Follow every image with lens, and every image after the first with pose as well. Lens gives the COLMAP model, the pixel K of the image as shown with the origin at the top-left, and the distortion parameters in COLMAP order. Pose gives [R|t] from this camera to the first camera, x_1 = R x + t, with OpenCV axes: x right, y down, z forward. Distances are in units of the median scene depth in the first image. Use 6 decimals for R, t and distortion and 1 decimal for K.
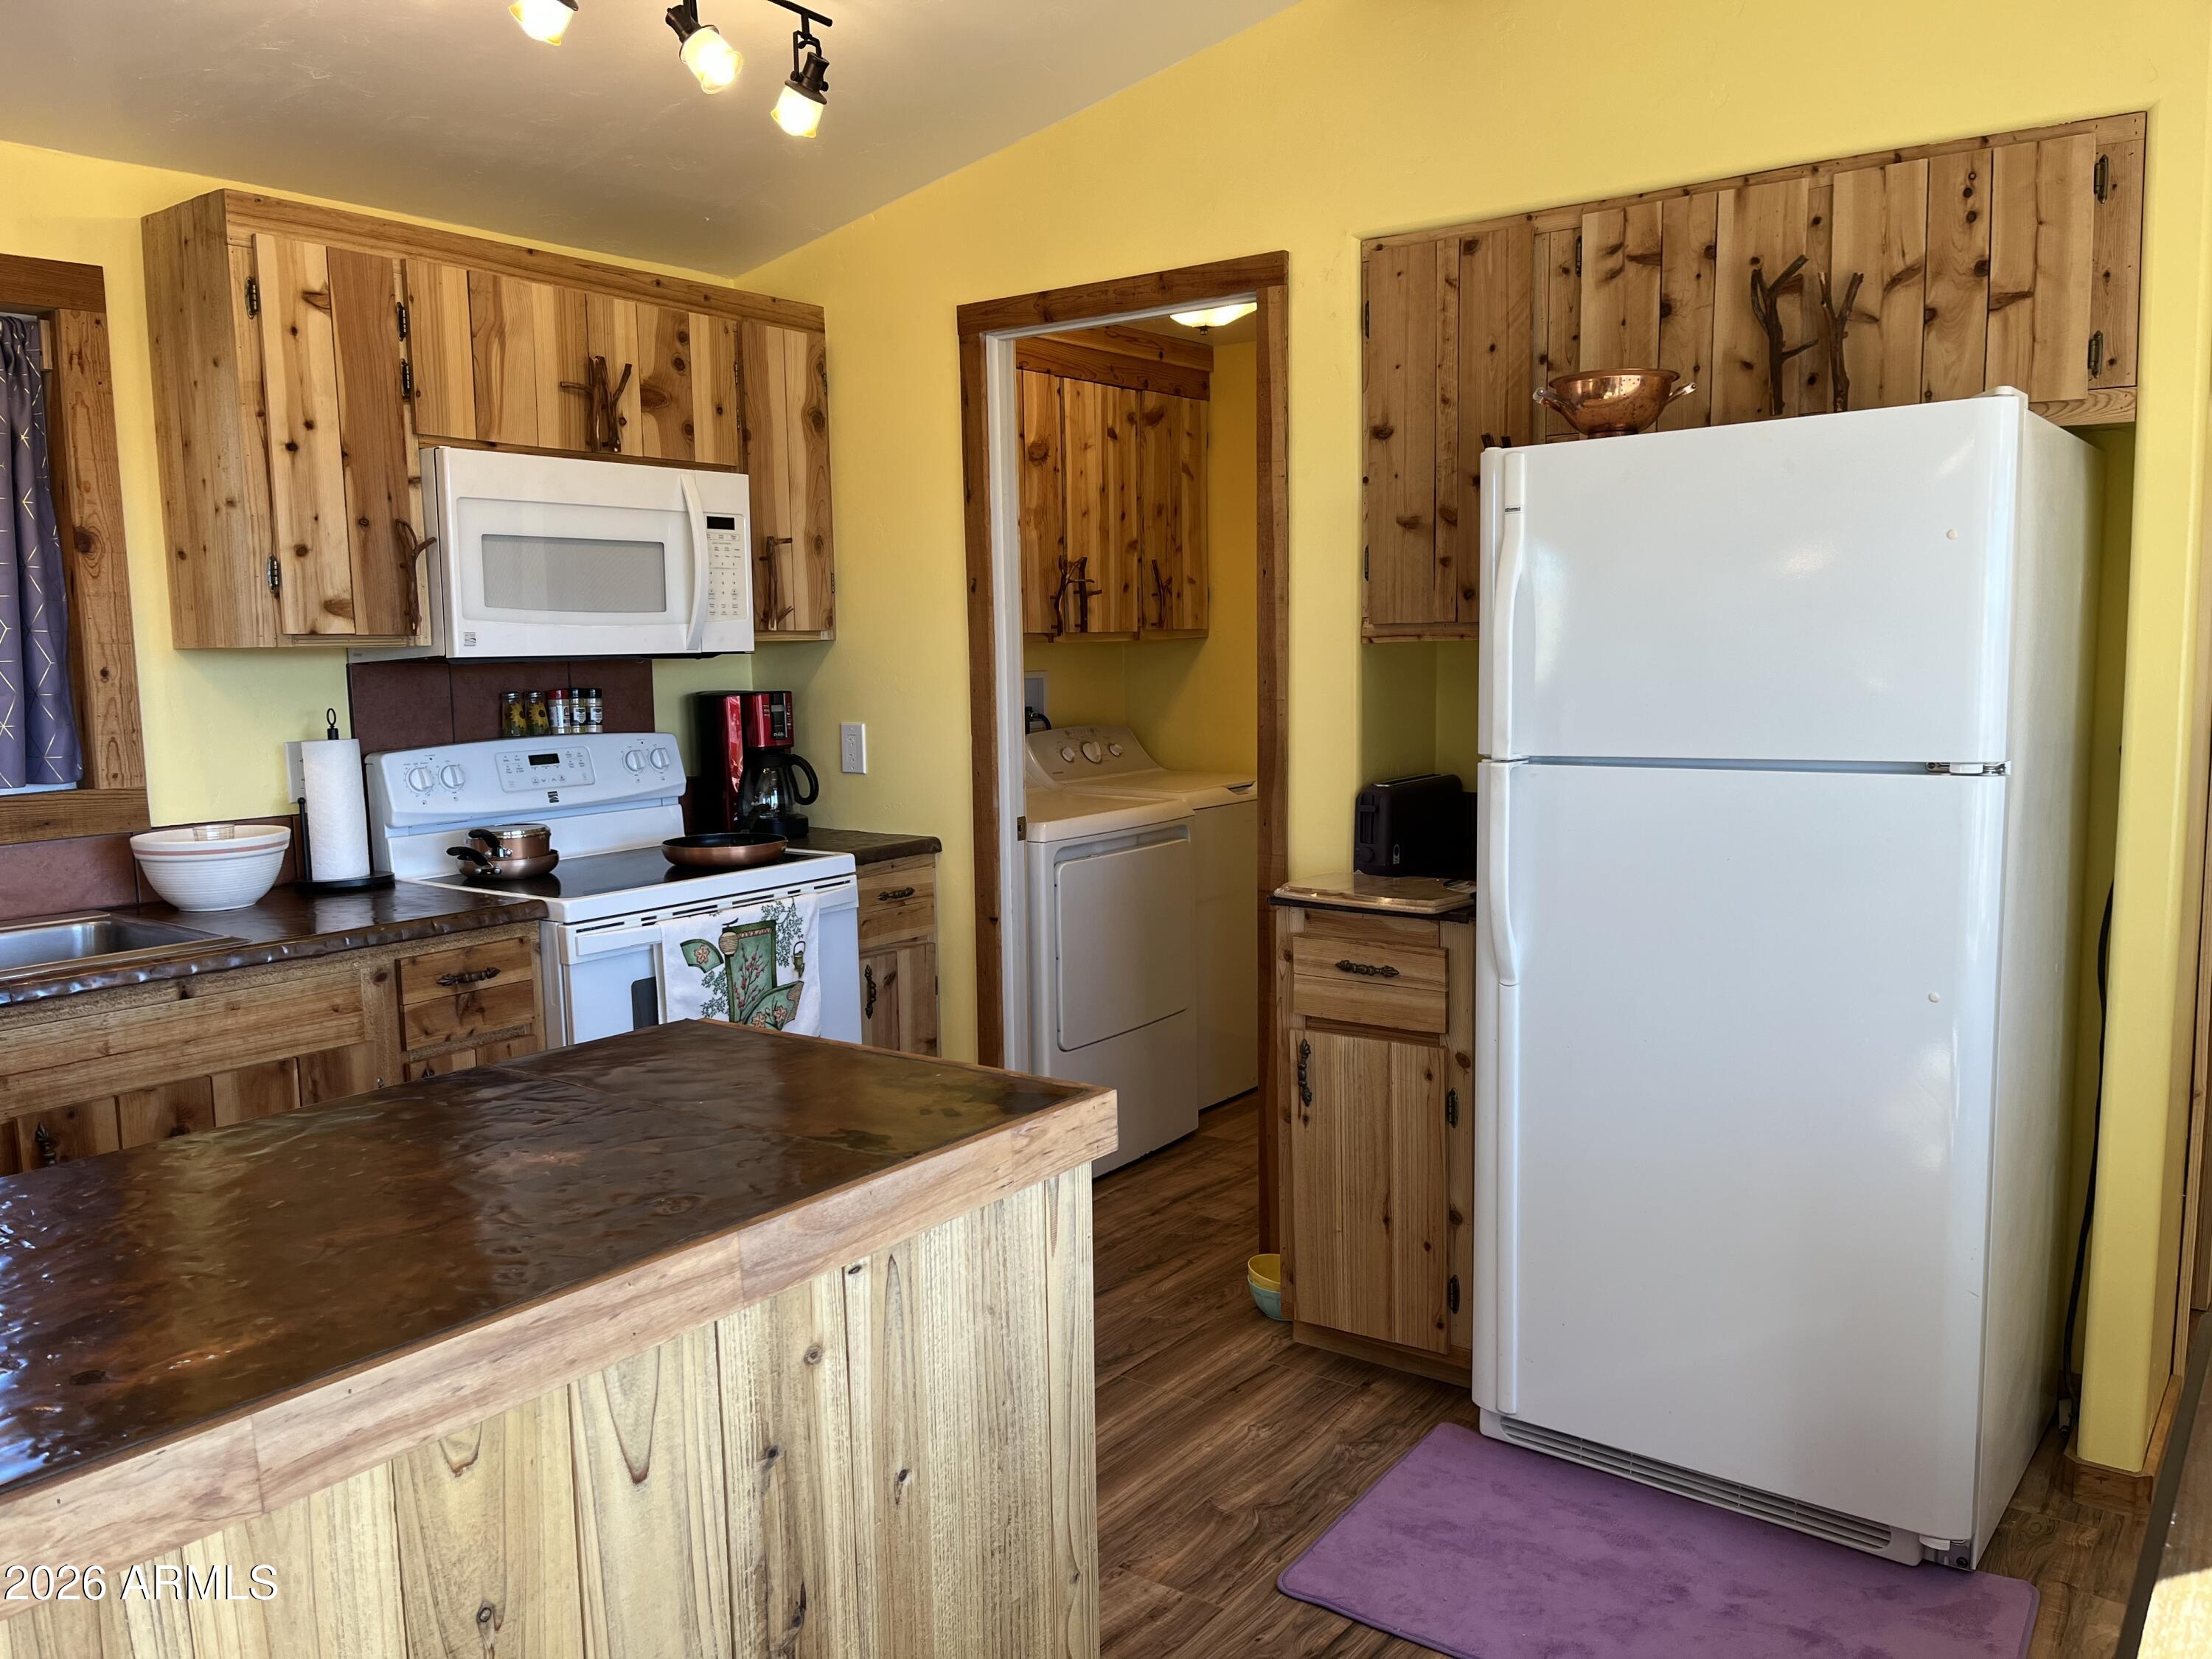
lens RADIAL K [[1662.8, 0, 1099.7], [0, 1662.8, 852.8], [0, 0, 1]] dist [0.008150, -0.029164]
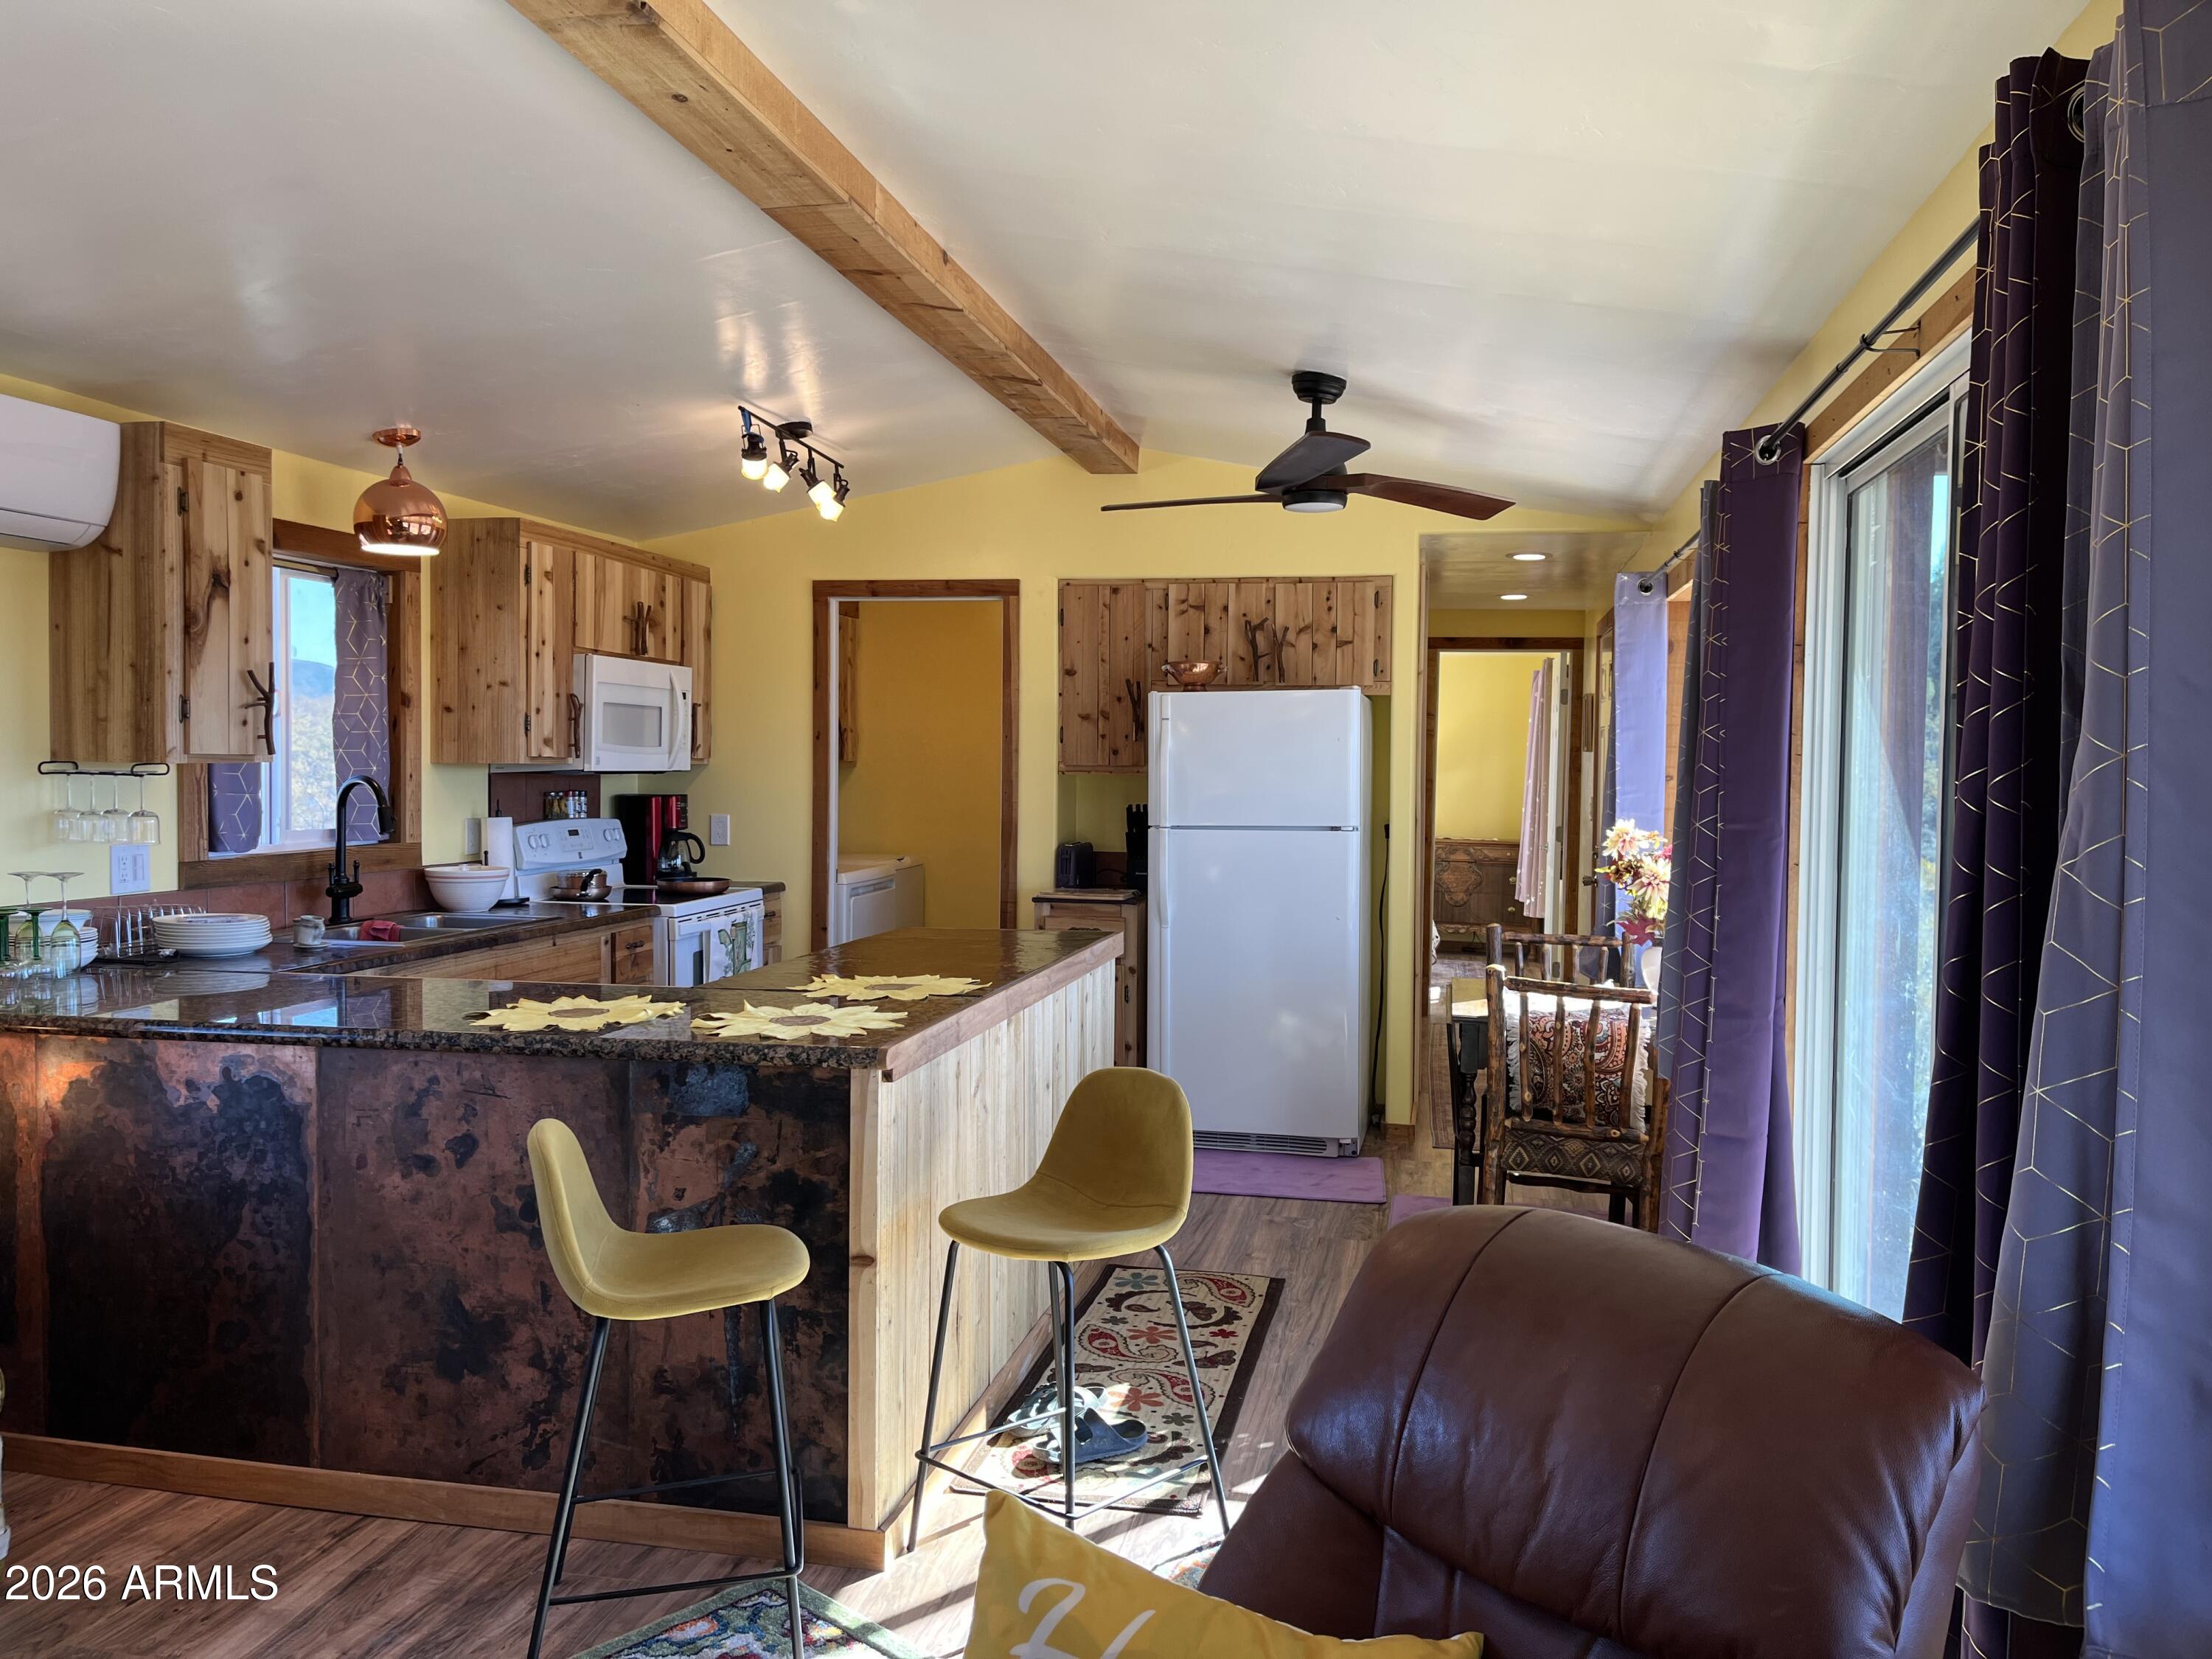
lens RADIAL K [[1662.8, 0, 1105.1], [0, 1662.8, 821.9], [0, 0, 1]] dist [0.008150, -0.029164]
pose [[0.903102, 0.009931, 0.429311, -0.698575], [0.029665, 0.995902, -0.085440, 0.111228], [-0.428400, 0.089896, 0.899106, -0.879294]]
